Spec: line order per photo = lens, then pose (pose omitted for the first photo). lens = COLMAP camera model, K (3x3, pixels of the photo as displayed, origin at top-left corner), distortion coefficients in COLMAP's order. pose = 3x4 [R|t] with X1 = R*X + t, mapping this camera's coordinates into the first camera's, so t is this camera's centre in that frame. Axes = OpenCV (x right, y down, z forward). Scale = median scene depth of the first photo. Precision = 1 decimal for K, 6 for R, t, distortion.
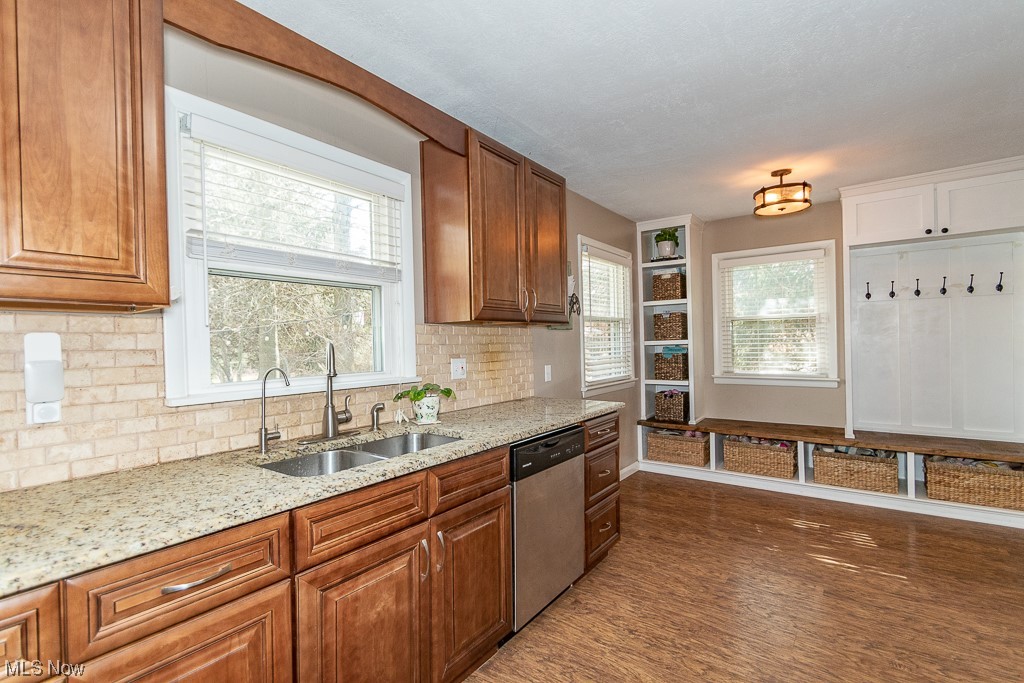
lens RADIAL K [[492.1, 0, 511.9], [0, 492.1, 345.0], [0, 0, 1]] dist [-0.002977, -0.001239]
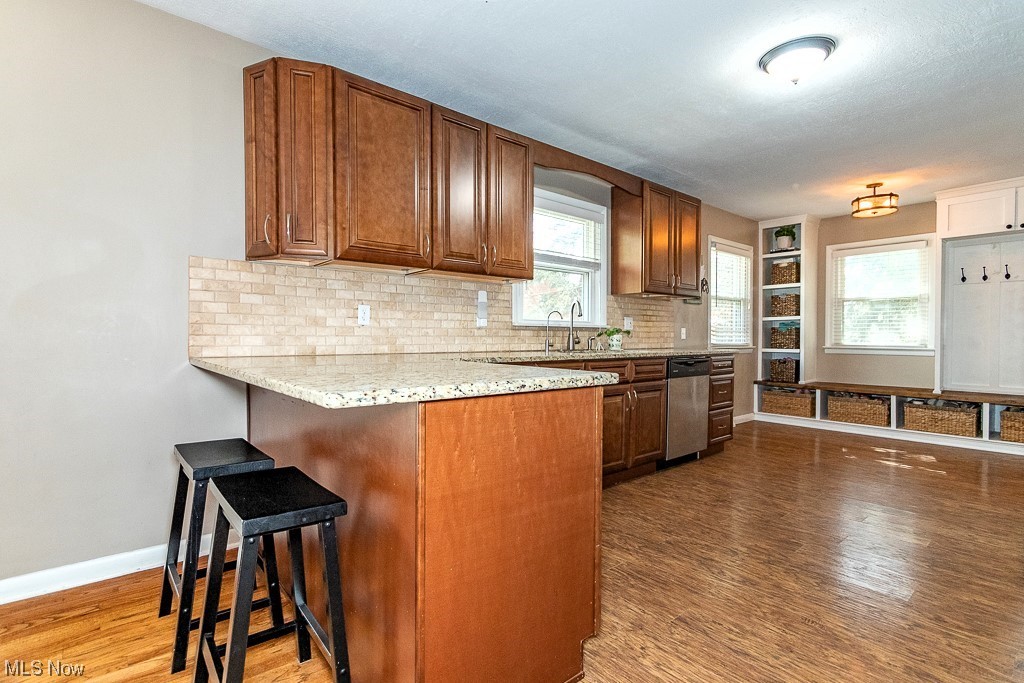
lens RADIAL K [[476.3, 0, 509.5], [0, 476.3, 344.4], [0, 0, 1]] dist [-0.000526, -0.002198]
pose [[0.968581, 0.028795, -0.247025, -0.076830], [-0.023263, 0.999410, 0.025284, 0.067829], [0.247607, -0.018743, 0.968679, -0.491026]]
